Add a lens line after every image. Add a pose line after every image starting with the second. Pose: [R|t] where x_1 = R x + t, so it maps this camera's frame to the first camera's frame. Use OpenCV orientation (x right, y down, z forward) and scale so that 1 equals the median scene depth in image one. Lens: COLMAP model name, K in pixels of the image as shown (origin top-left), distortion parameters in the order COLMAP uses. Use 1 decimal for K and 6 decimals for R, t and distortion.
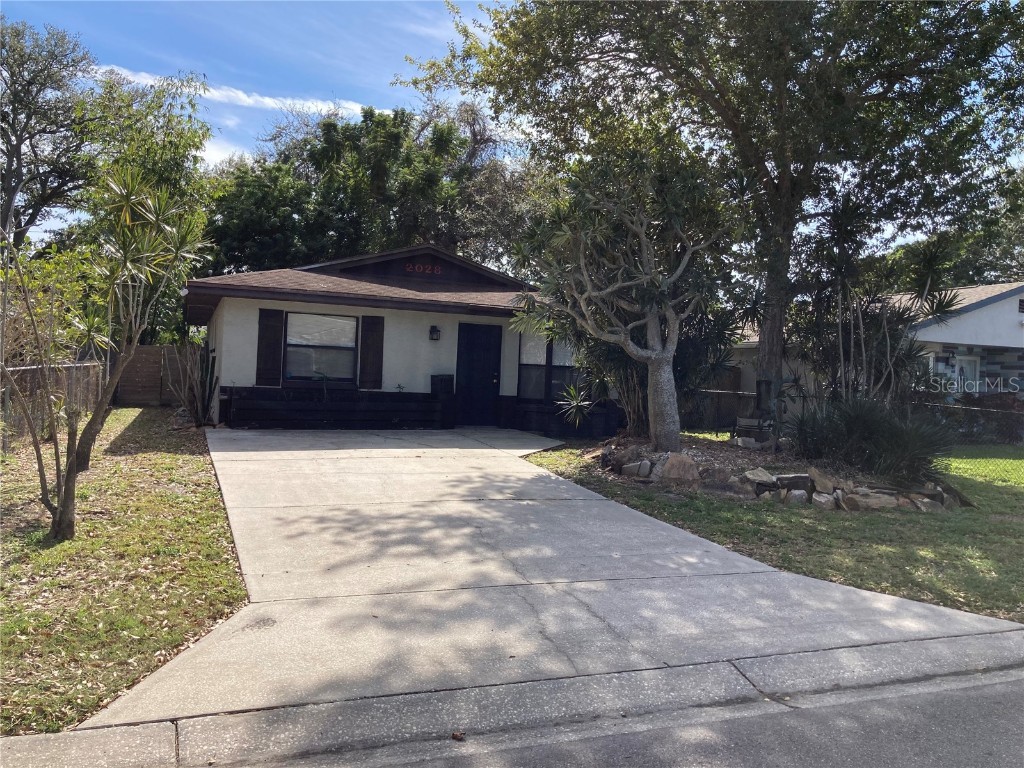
lens RADIAL K [[849.8, 0, 508.7], [0, 849.8, 380.3], [0, 0, 1]] dist [0.052332, -0.070063]
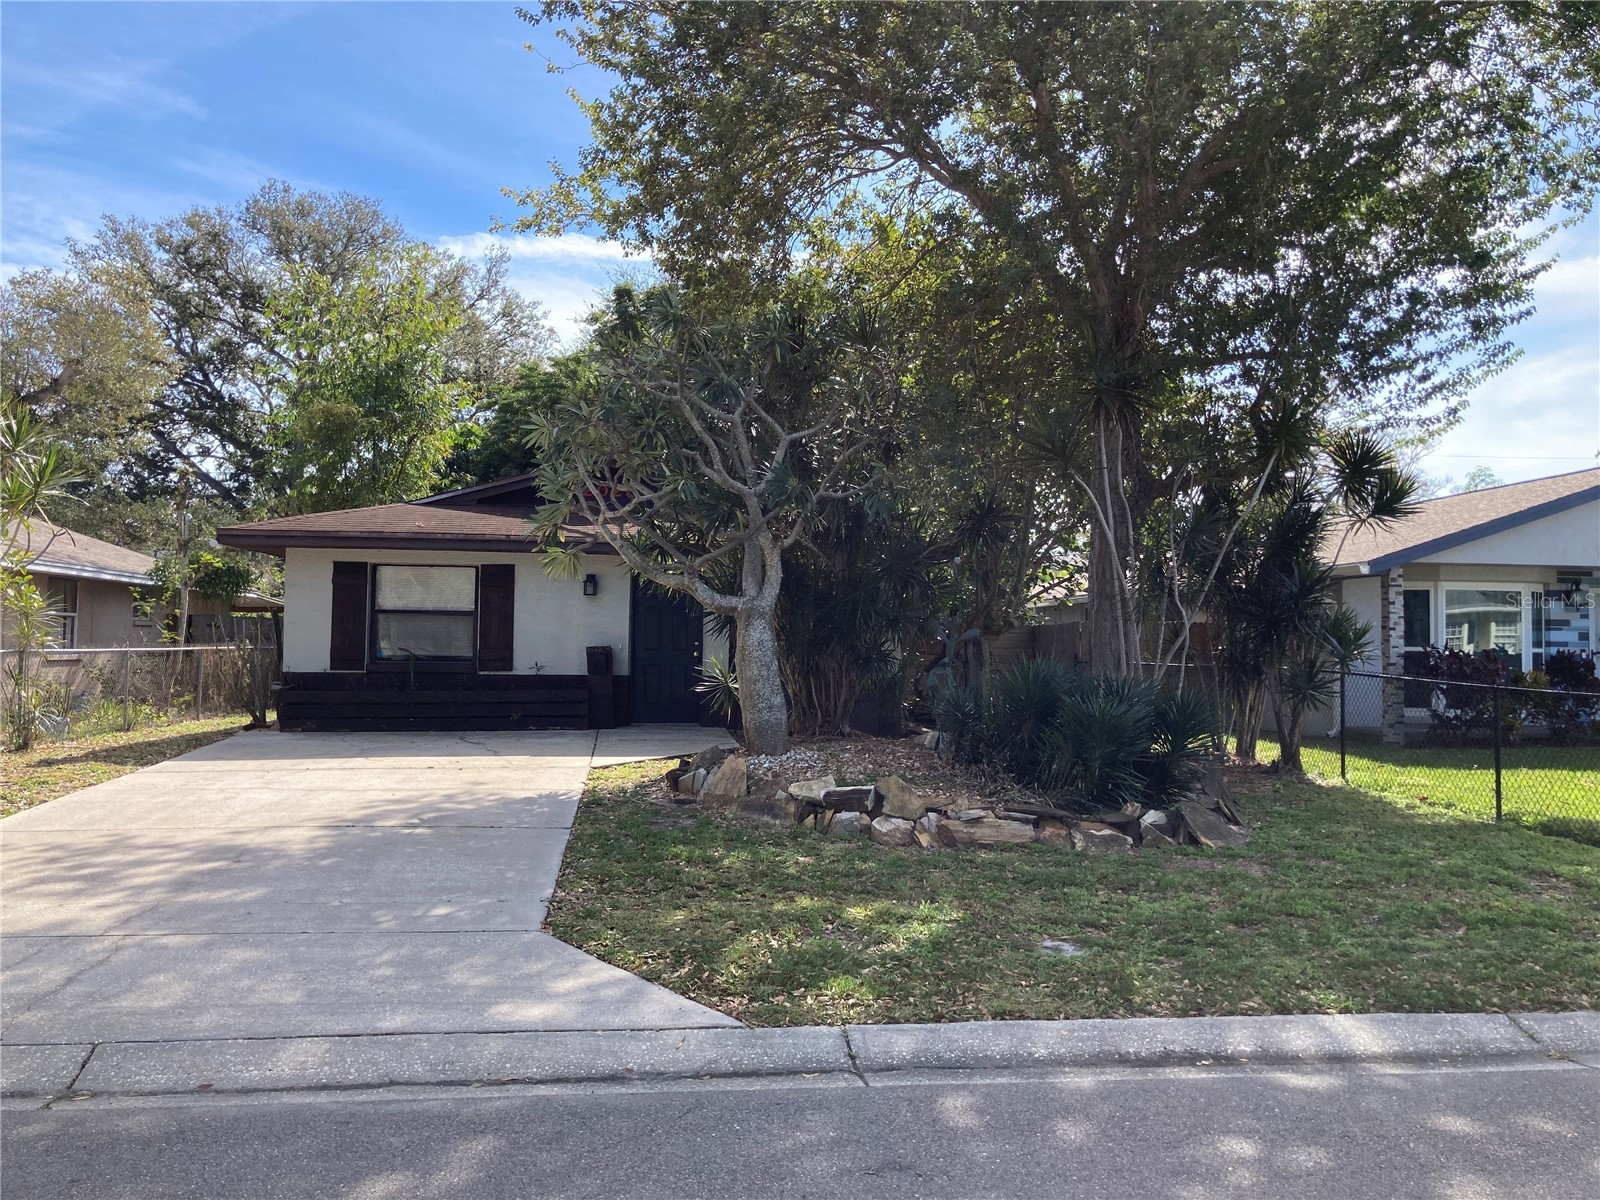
lens RADIAL K [[1327.8, 0, 794.9], [0, 1327.8, 594.2], [0, 0, 1]] dist [0.052332, -0.070063]
pose [[0.964474, -0.041060, -0.260967, 0.364065], [0.027225, 0.998036, -0.056414, 0.015970], [0.262771, 0.047305, 0.963698, 0.035782]]
